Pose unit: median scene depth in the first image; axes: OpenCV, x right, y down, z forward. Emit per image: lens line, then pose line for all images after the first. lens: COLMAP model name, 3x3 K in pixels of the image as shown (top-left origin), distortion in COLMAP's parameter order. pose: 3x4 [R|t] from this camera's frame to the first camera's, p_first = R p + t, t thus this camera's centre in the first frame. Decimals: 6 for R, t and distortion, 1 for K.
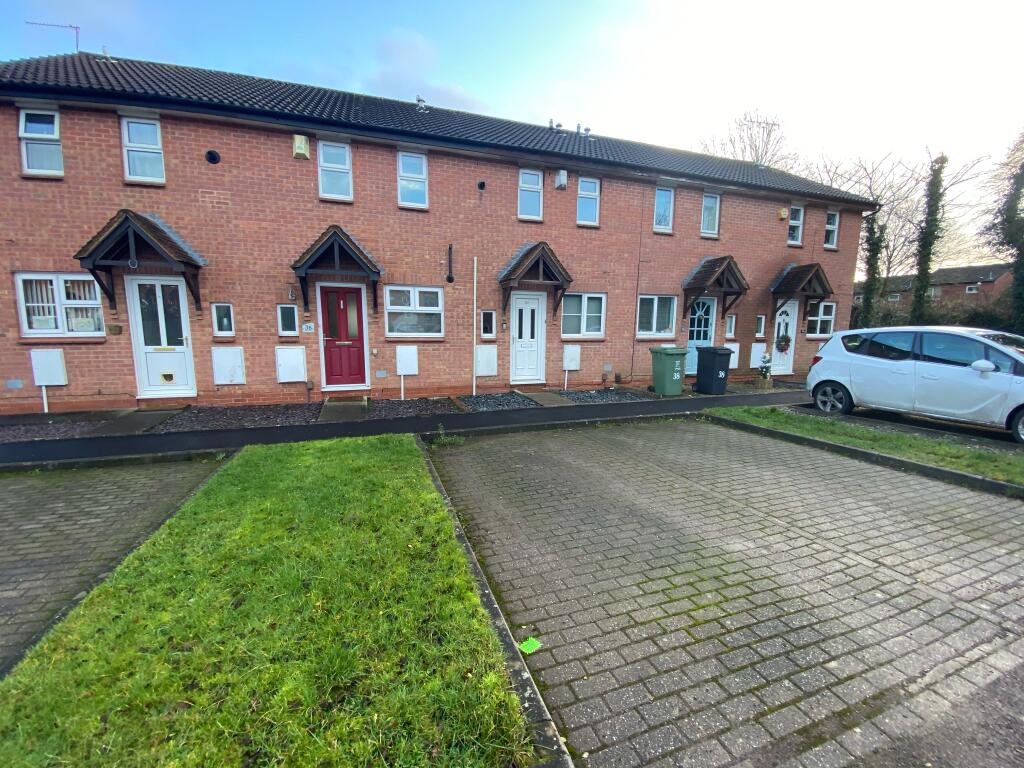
lens RADIAL K [[406.1, 0, 510.0], [0, 406.1, 381.8], [0, 0, 1]] dist [0.038516, -0.030172]
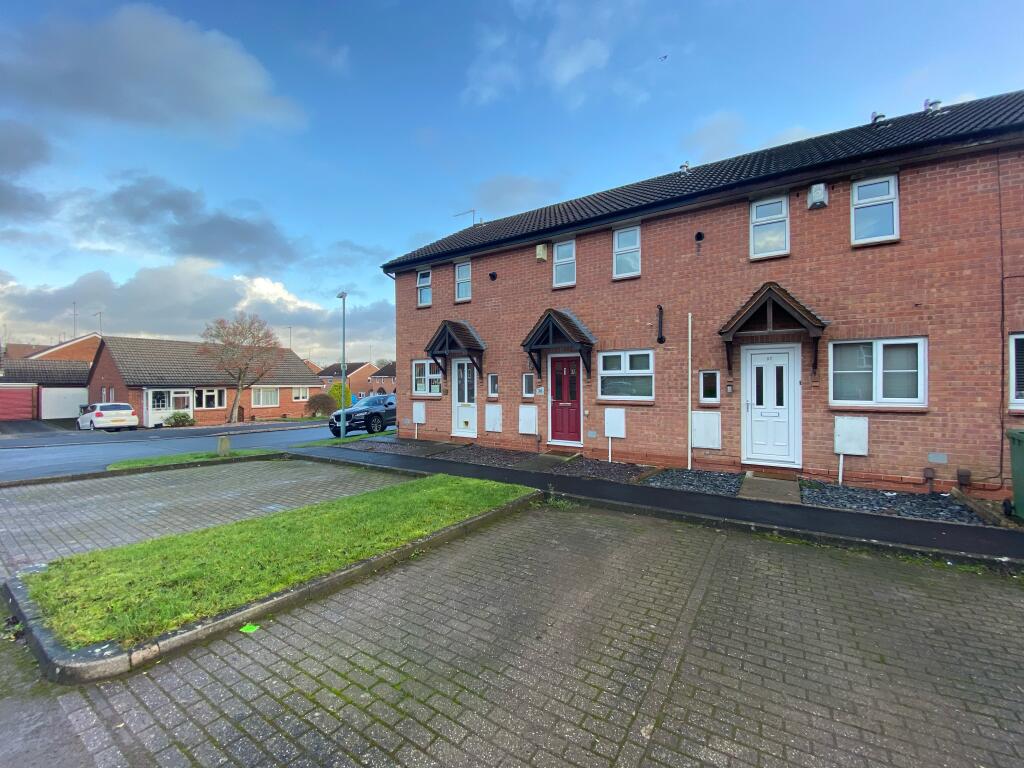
lens RADIAL K [[406.1, 0, 510.0], [0, 406.1, 381.8], [0, 0, 1]] dist [0.038516, -0.030172]
pose [[0.629887, -0.012989, -0.776578, 0.378196], [-0.100922, 0.990014, -0.098418, -0.028582], [0.770102, 0.140366, 0.622287, 0.158906]]
